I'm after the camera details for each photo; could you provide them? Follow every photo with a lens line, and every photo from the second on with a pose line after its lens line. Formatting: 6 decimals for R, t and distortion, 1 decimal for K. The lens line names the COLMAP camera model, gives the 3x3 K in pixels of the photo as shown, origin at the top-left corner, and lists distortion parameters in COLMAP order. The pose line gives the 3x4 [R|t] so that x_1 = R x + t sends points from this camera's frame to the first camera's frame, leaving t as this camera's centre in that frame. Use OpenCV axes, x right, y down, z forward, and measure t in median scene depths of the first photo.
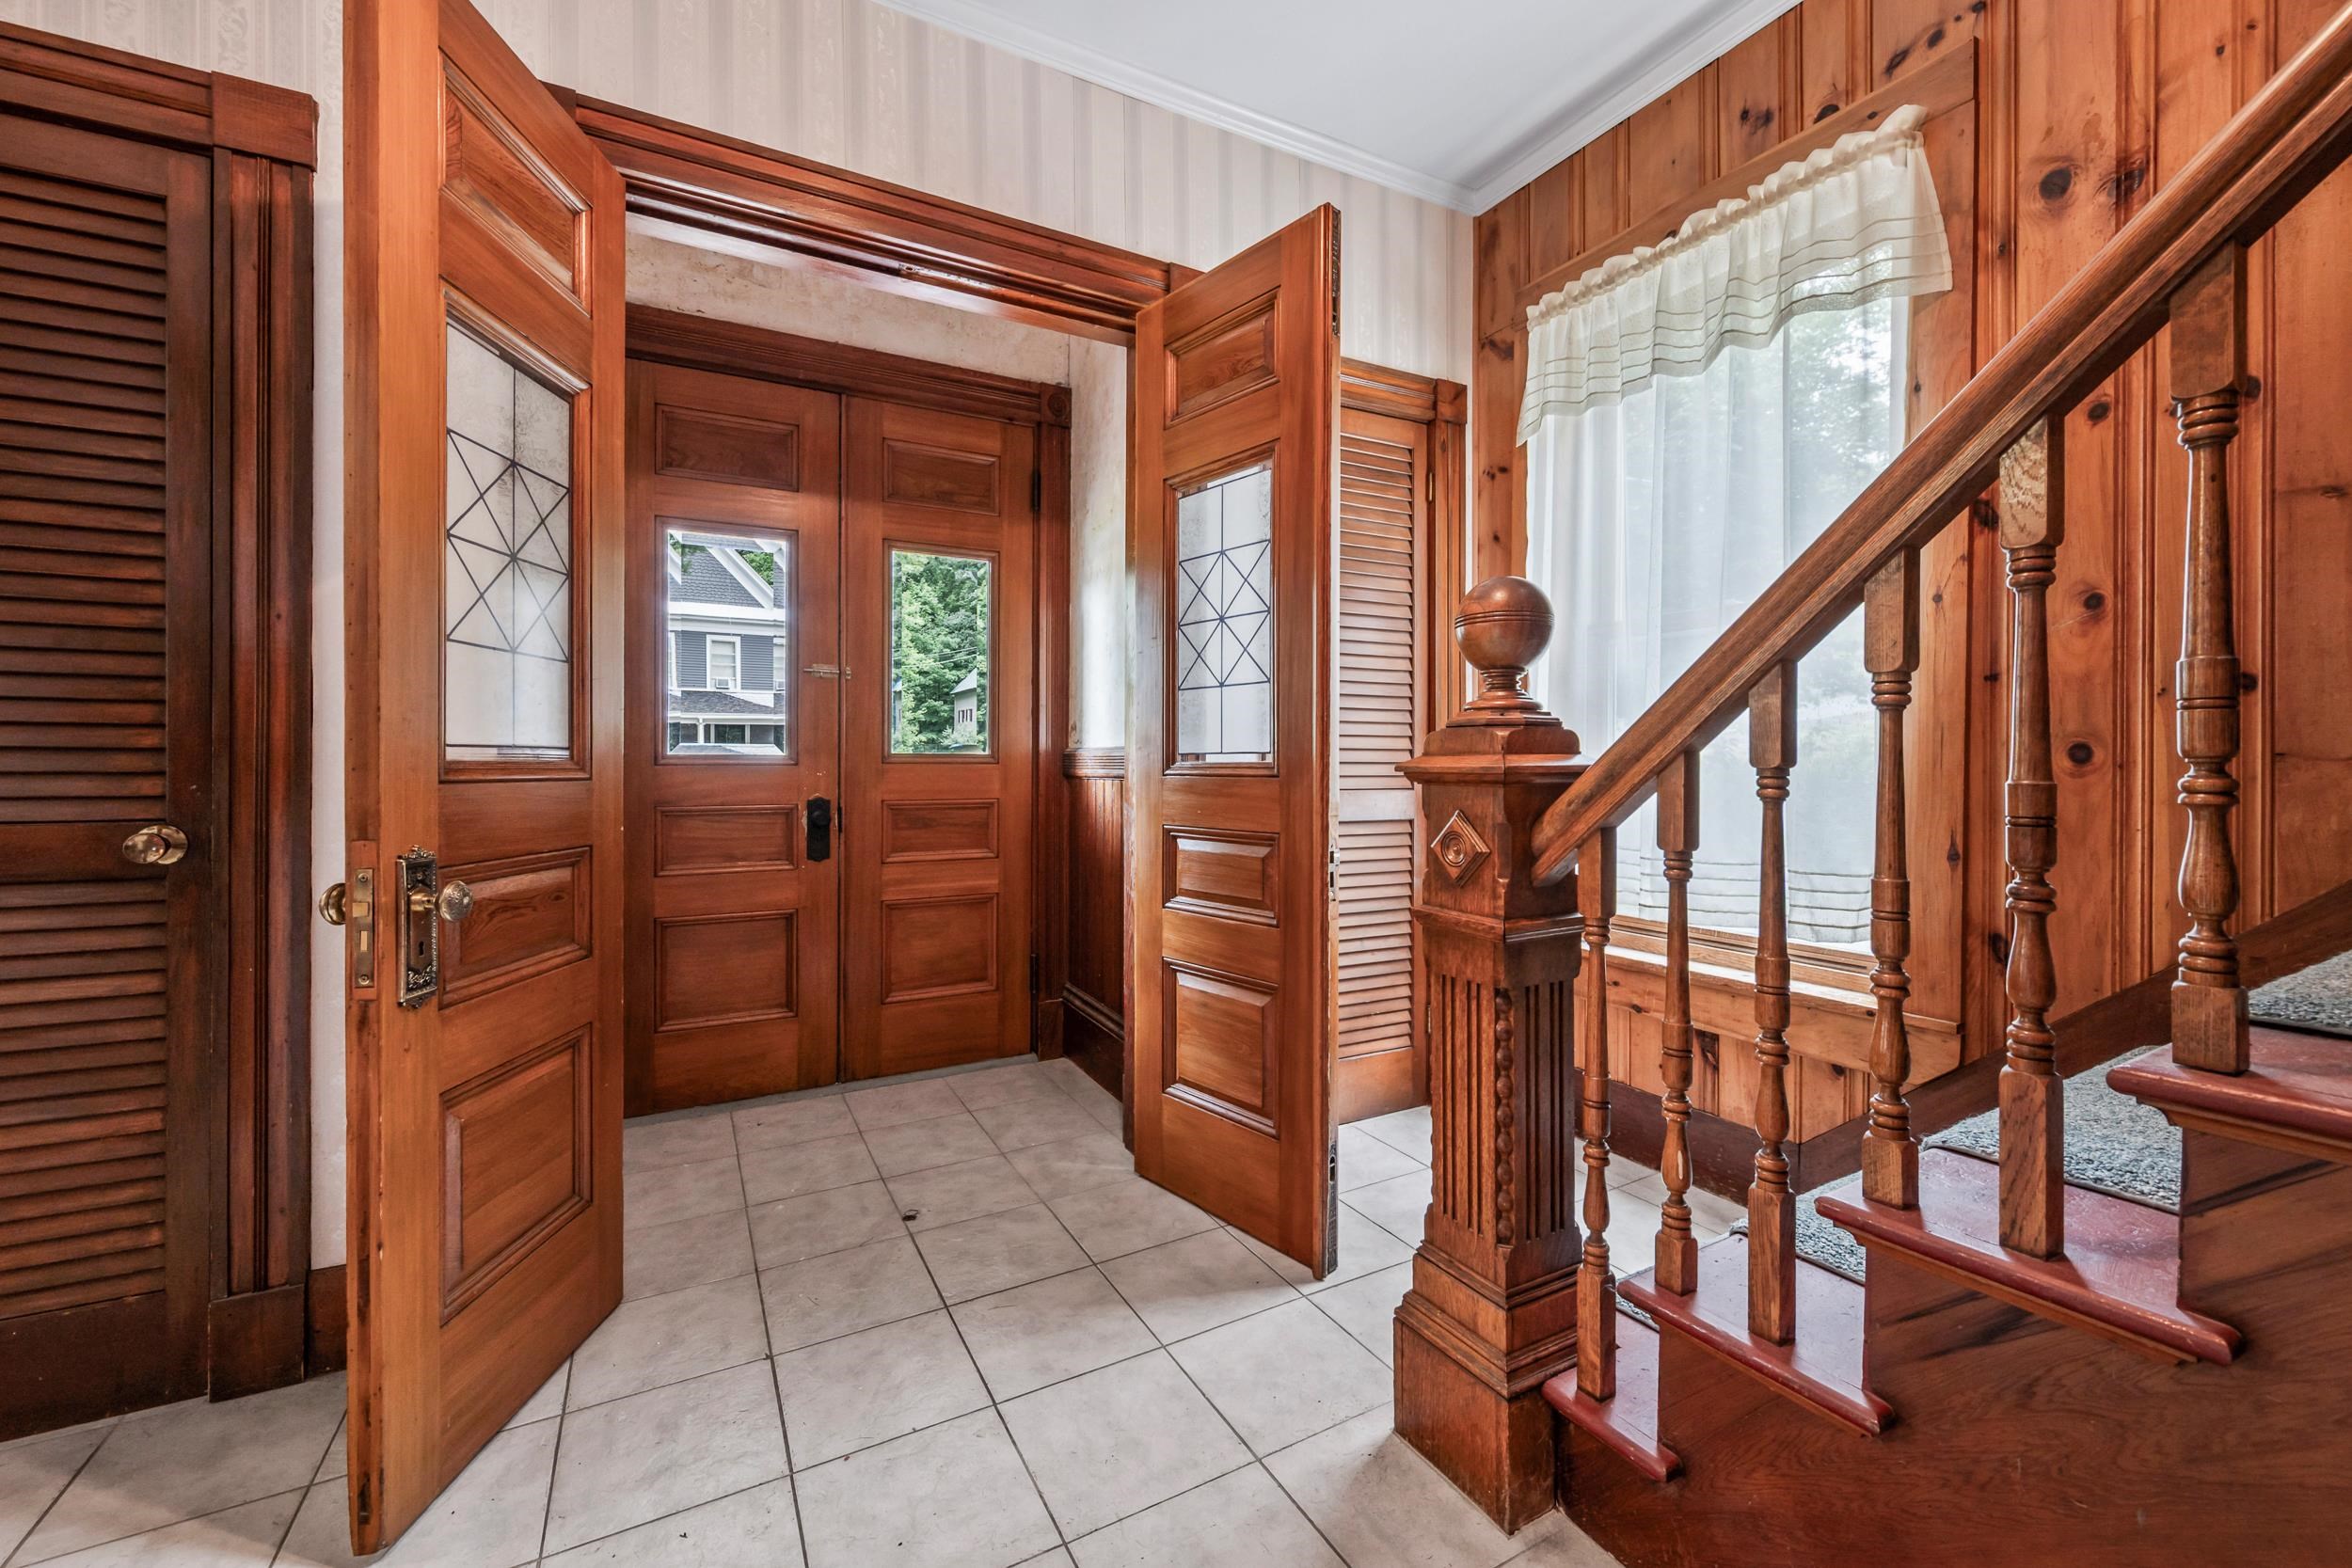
lens RADIAL K [[950.7, 0, 1186.0], [0, 950.7, 762.9], [0, 0, 1]] dist [0.000035, -0.000401]
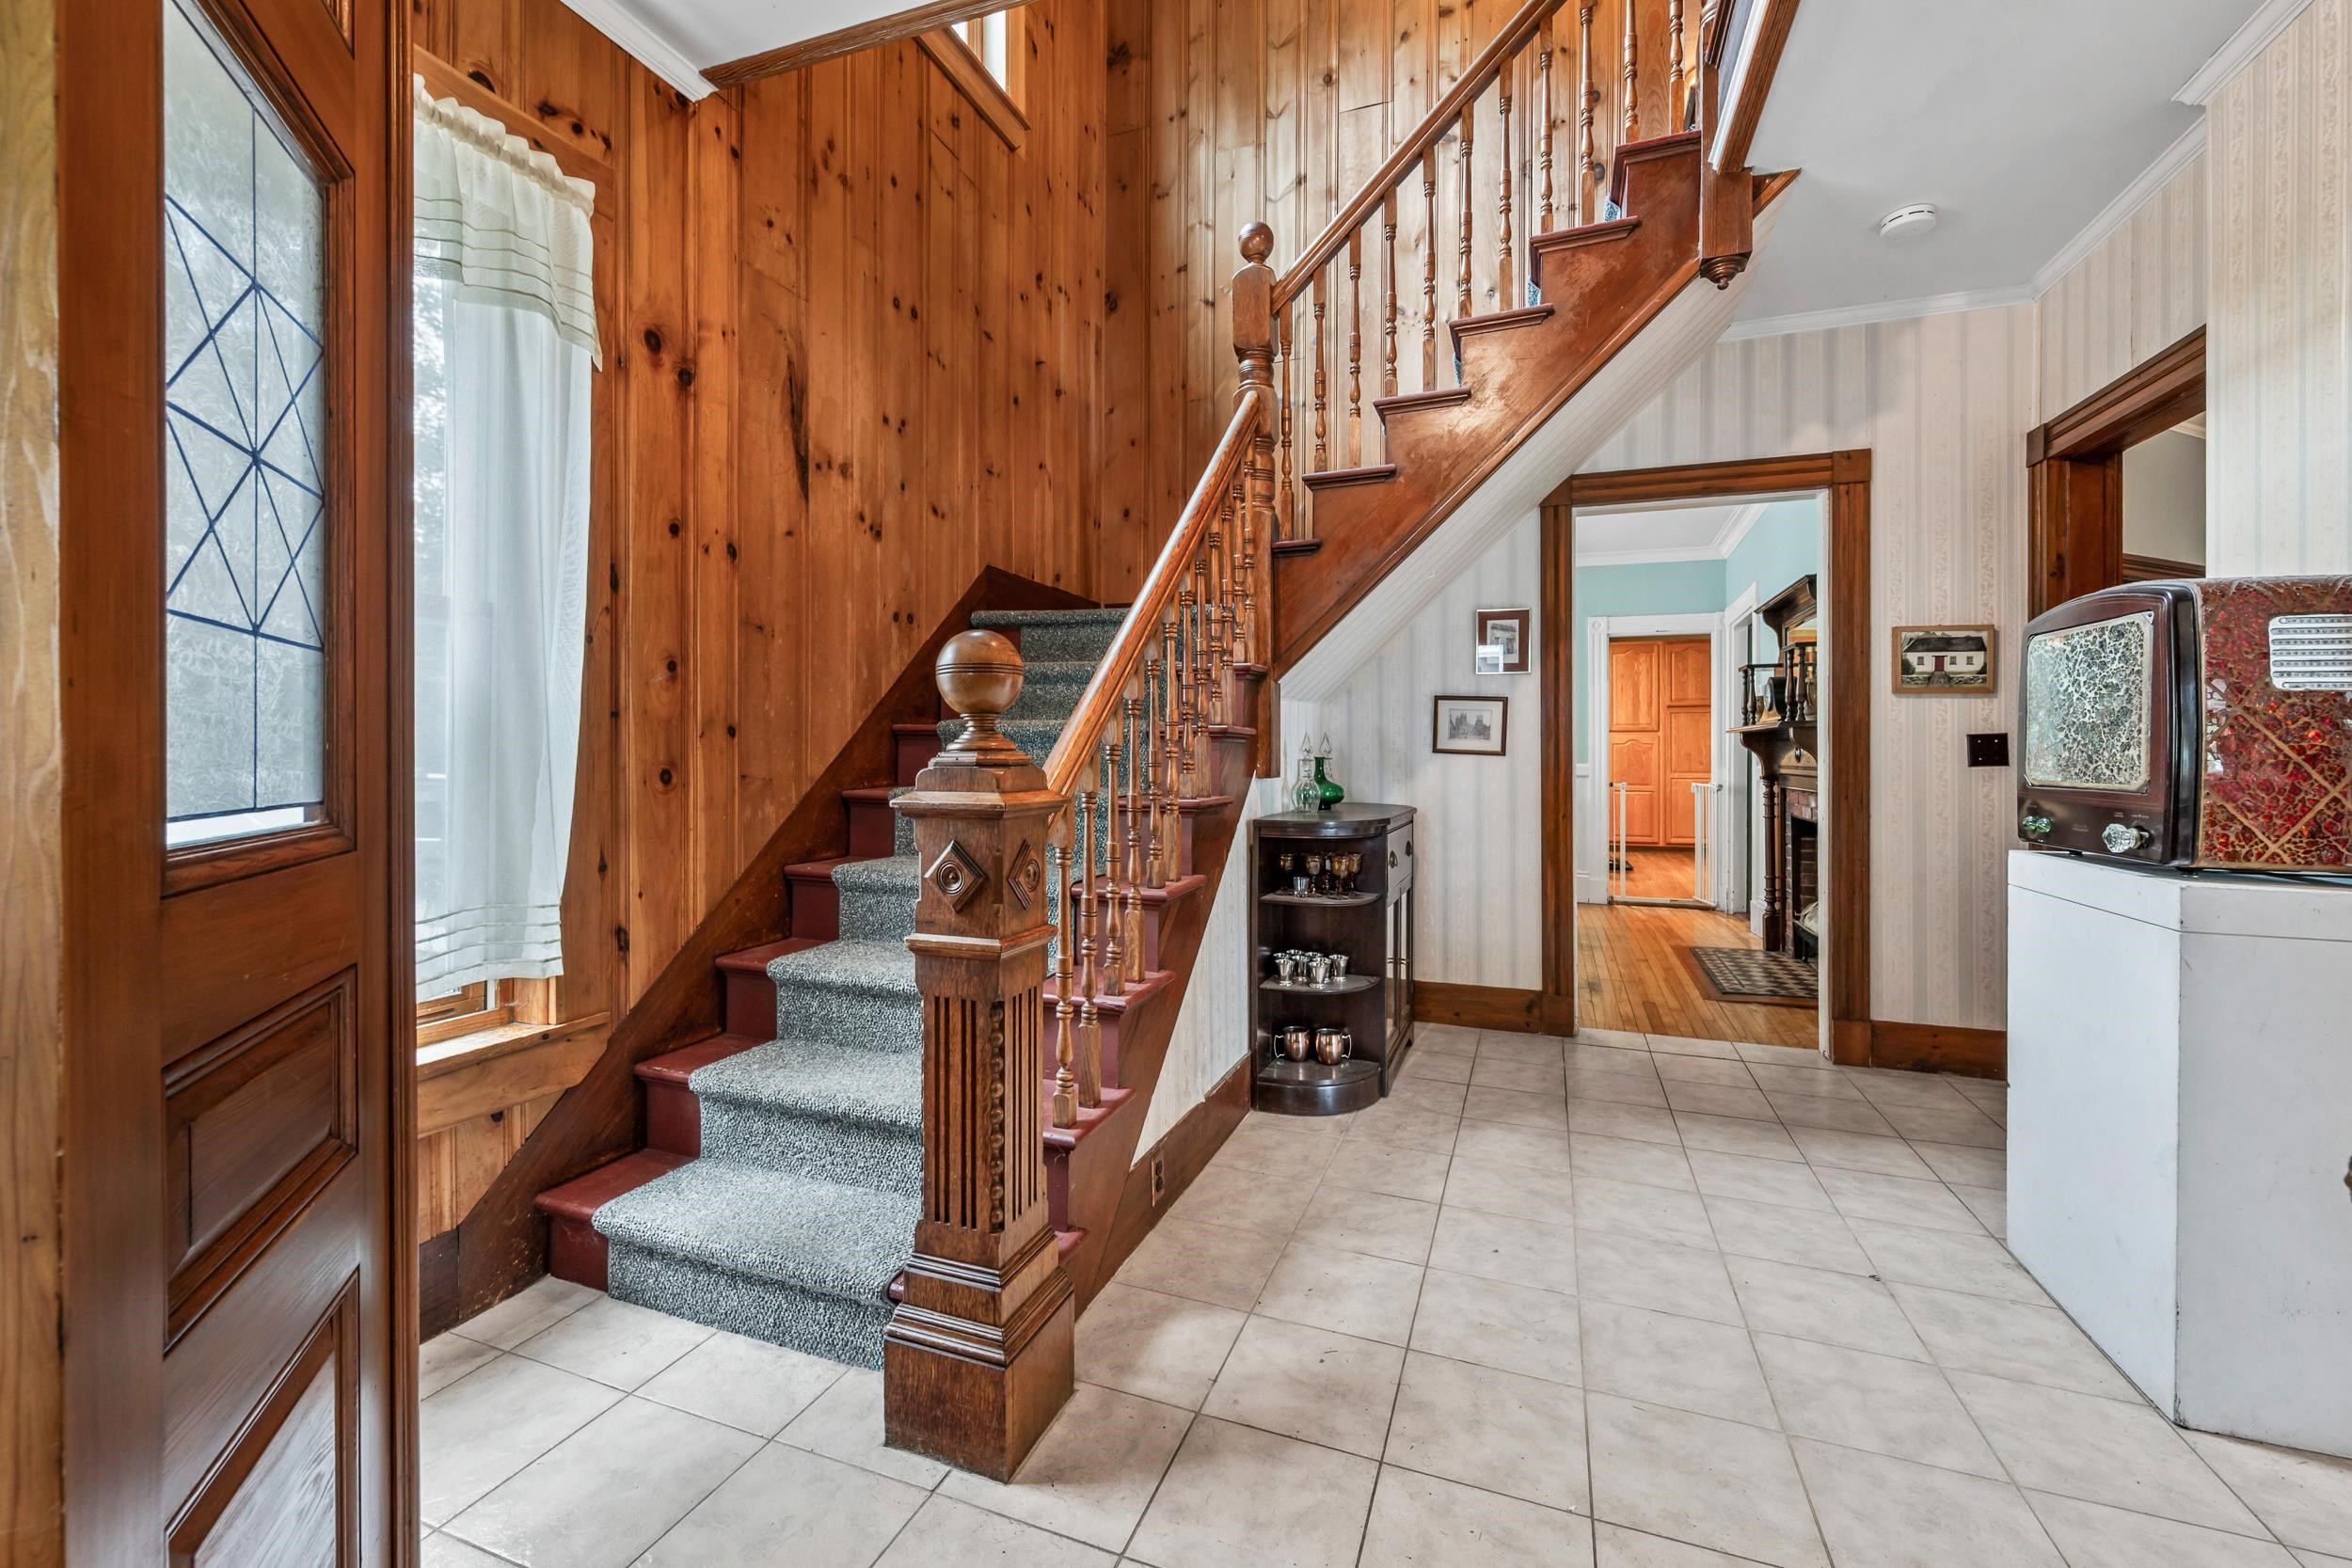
lens RADIAL K [[950.7, 0, 1186.0], [0, 950.7, 762.9], [0, 0, 1]] dist [0.000035, -0.000401]
pose [[-0.653284, -0.002625, 0.757108, -0.556533], [0.001125, 0.999990, 0.004438, -0.034866], [-0.757112, 0.003751, -0.653274, 1.303339]]
